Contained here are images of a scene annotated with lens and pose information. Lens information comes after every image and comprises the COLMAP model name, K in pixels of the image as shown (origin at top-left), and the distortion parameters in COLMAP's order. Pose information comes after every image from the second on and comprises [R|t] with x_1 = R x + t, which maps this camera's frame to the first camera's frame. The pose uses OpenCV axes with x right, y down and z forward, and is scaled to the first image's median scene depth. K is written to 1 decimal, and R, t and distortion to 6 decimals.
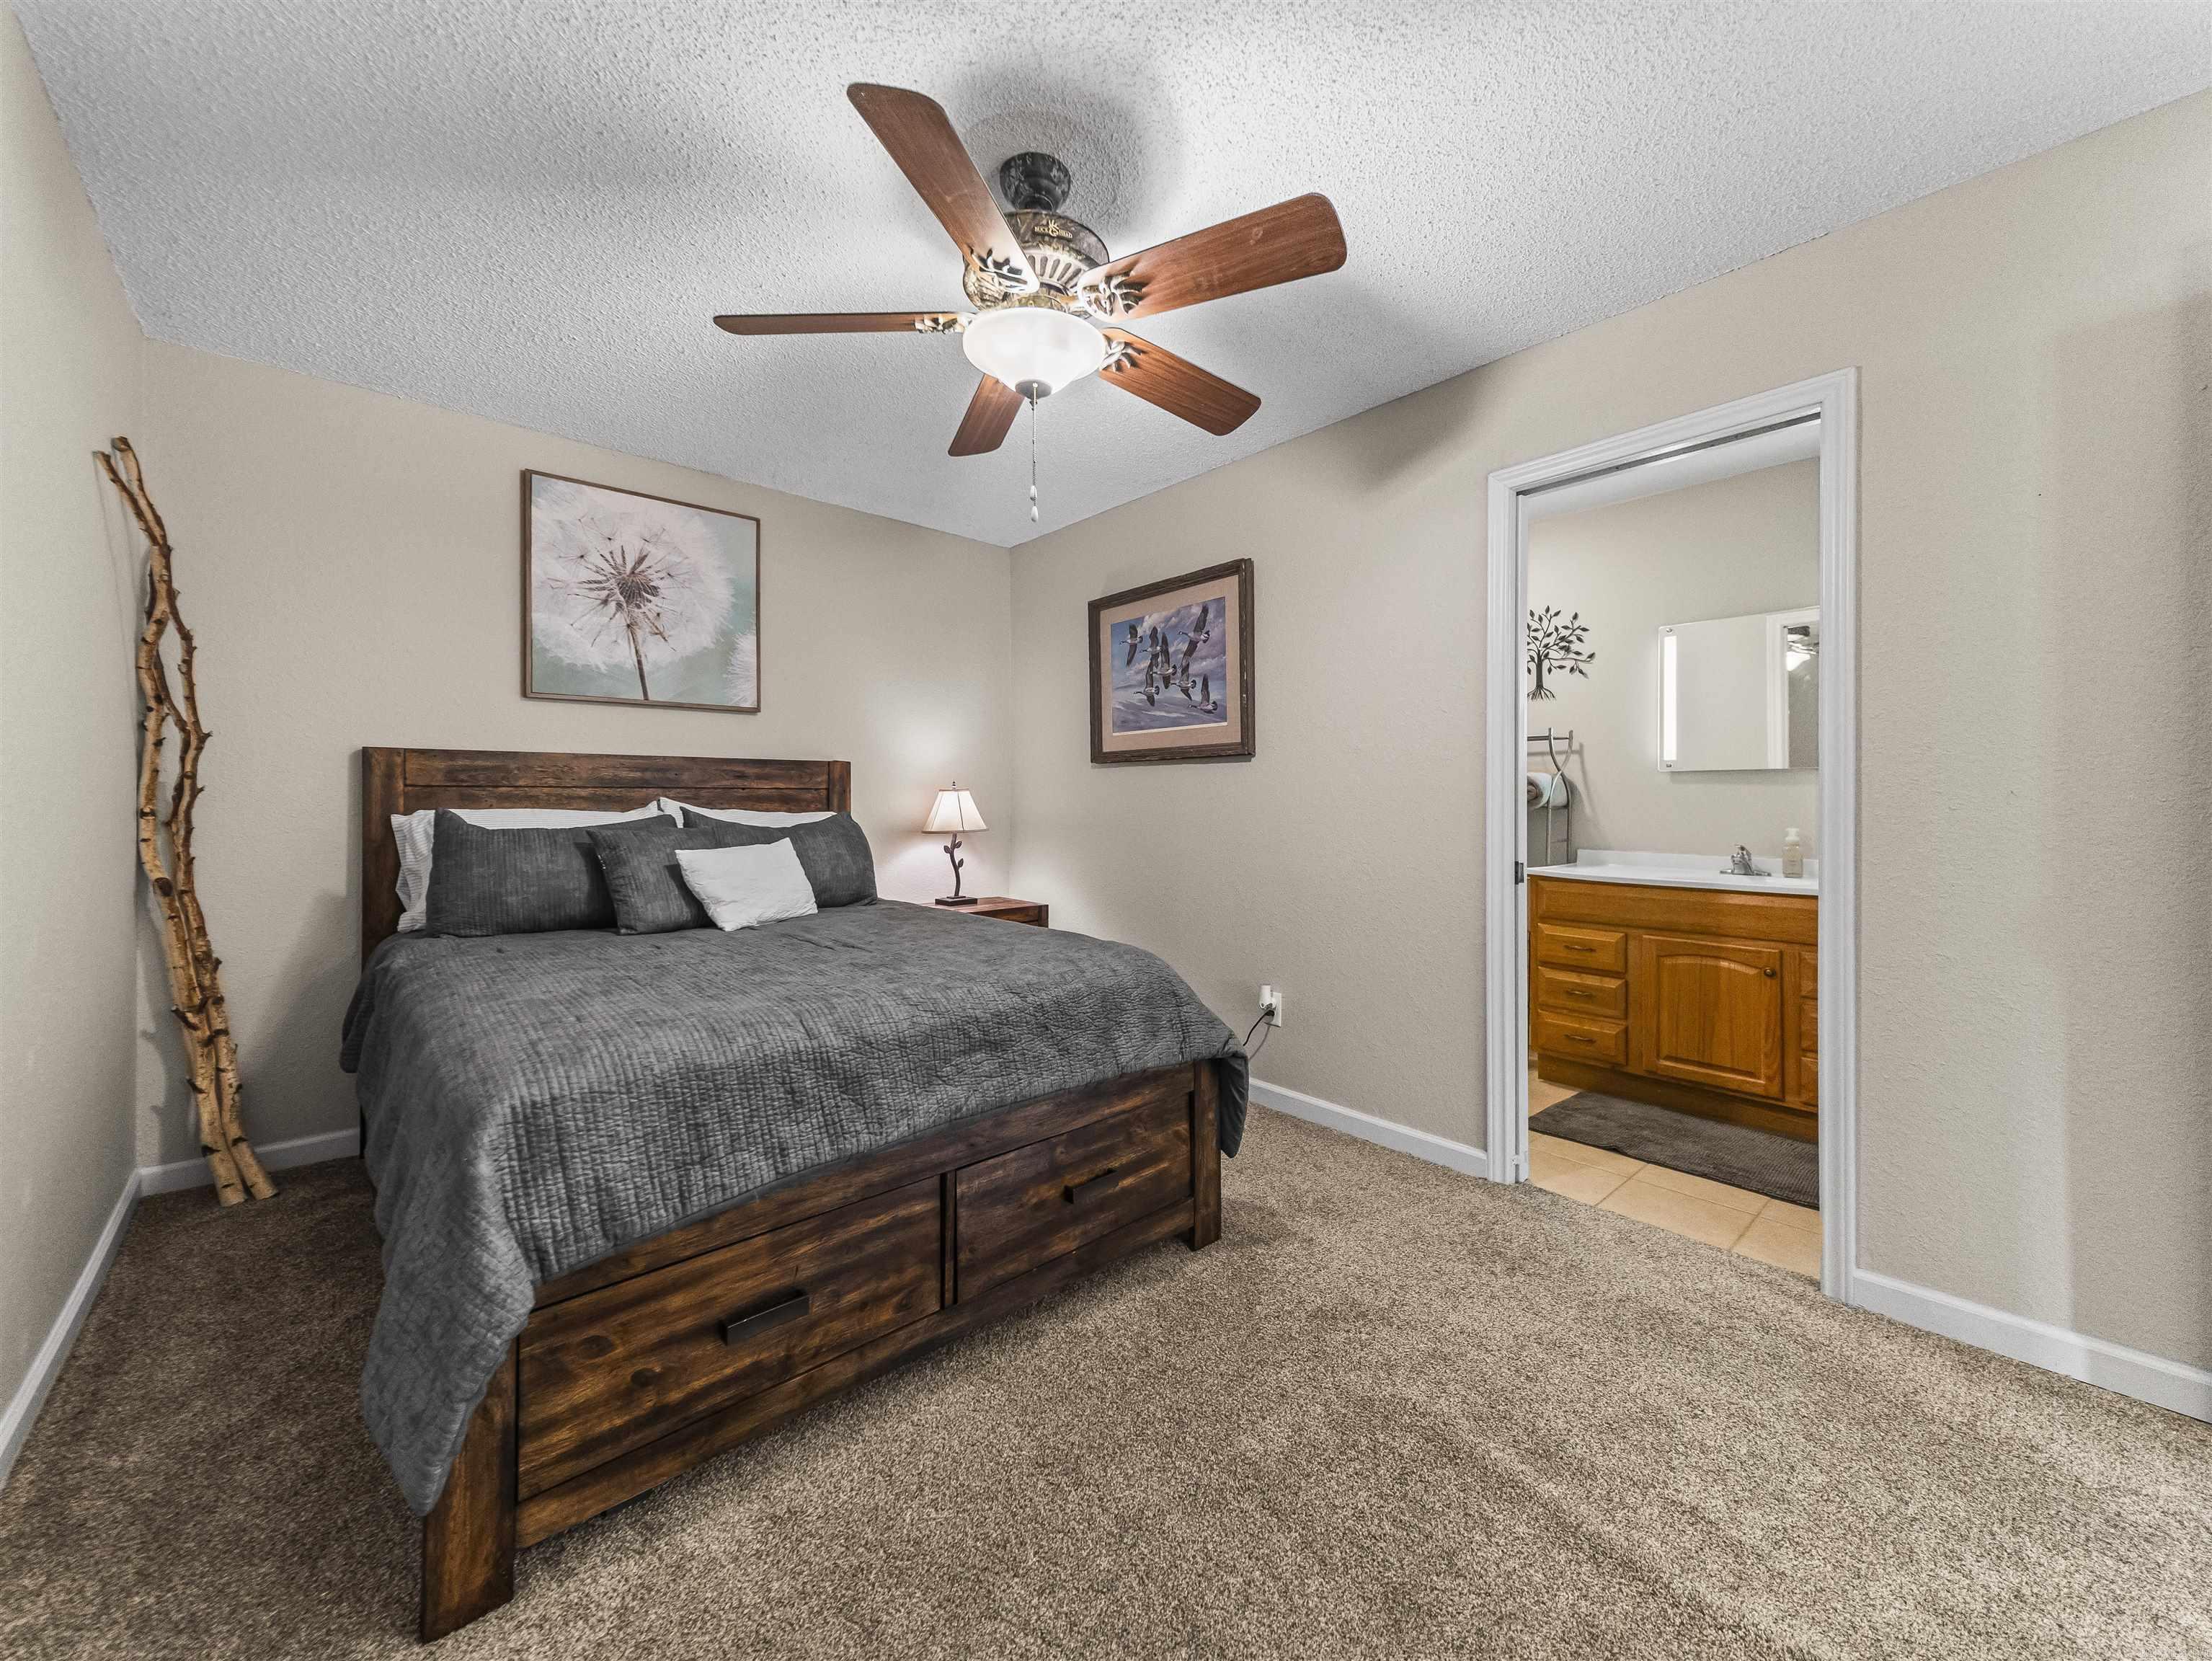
lens RADIAL K [[844.1, 0, 1087.7], [0, 844.1, 797.6], [0, 0, 1]] dist [-0.000658, -0.000137]
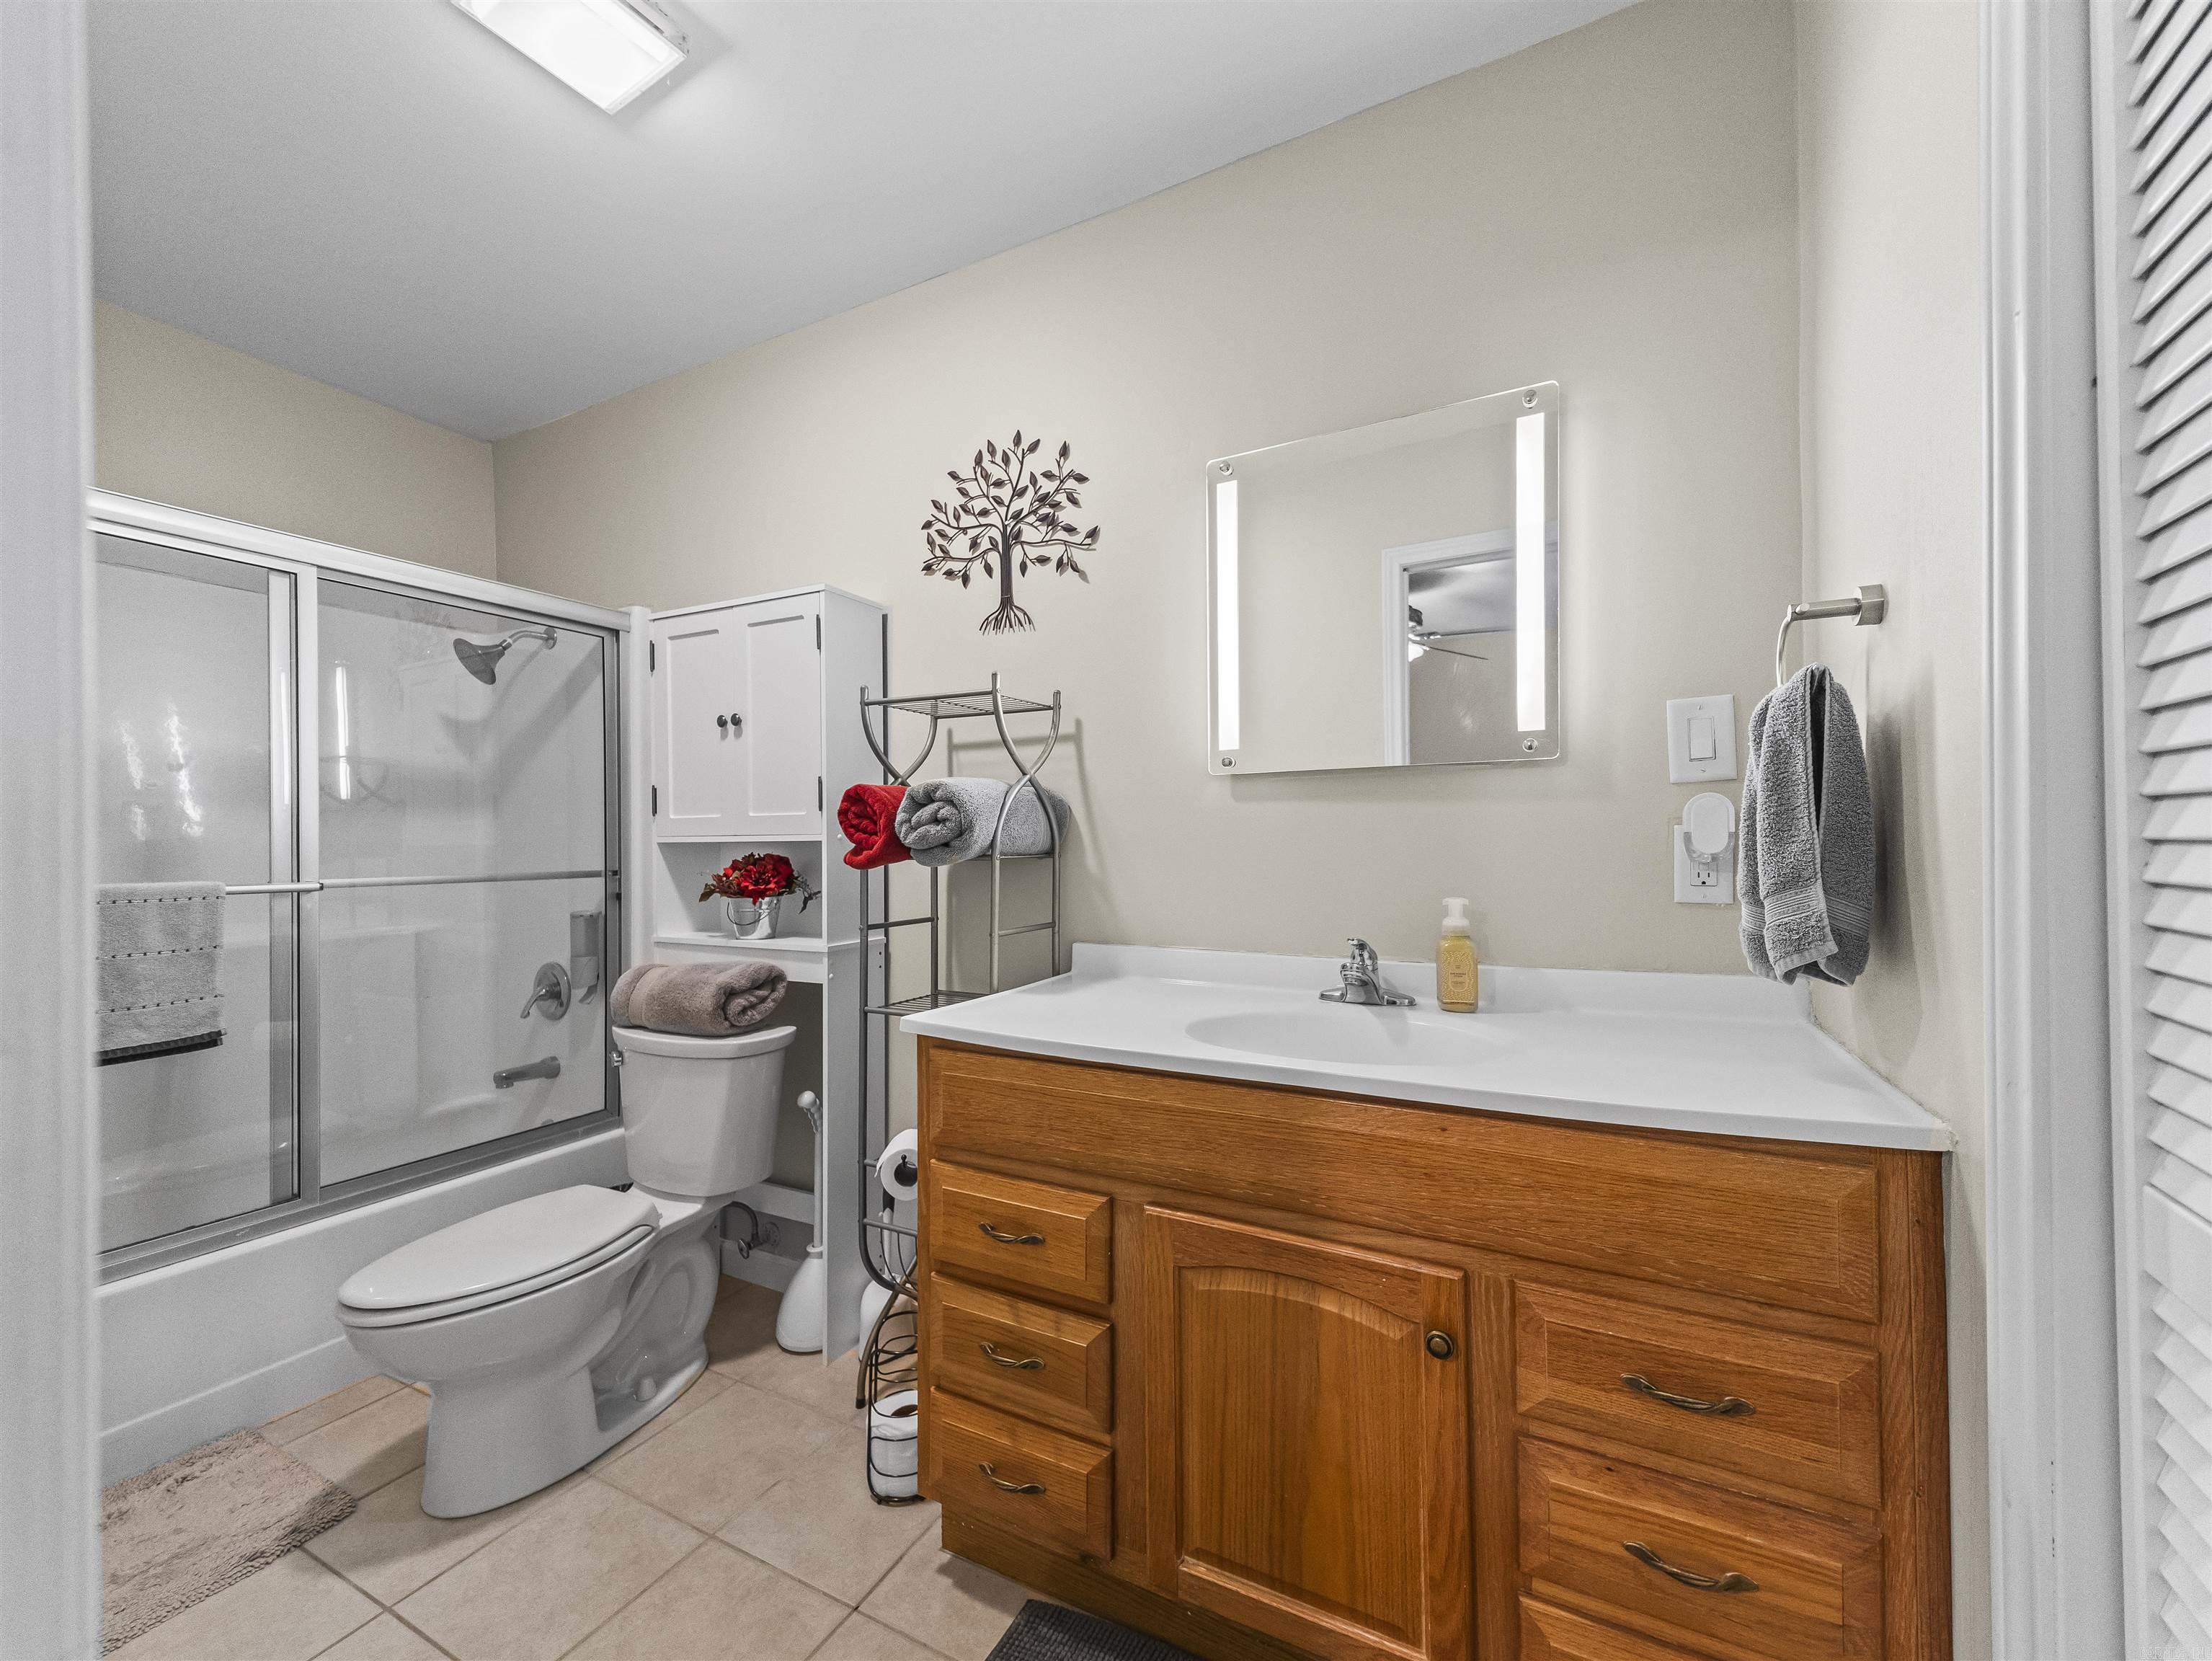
lens RADIAL K [[844.1, 0, 1110.0], [0, 844.1, 833.0], [0, 0, 1]] dist [-0.000658, -0.000137]
pose [[0.928407, -0.005829, 0.371518, 0.435573], [0.009463, 0.999924, -0.007957, 0.003131], [-0.371443, 0.010903, 0.928392, 0.568301]]
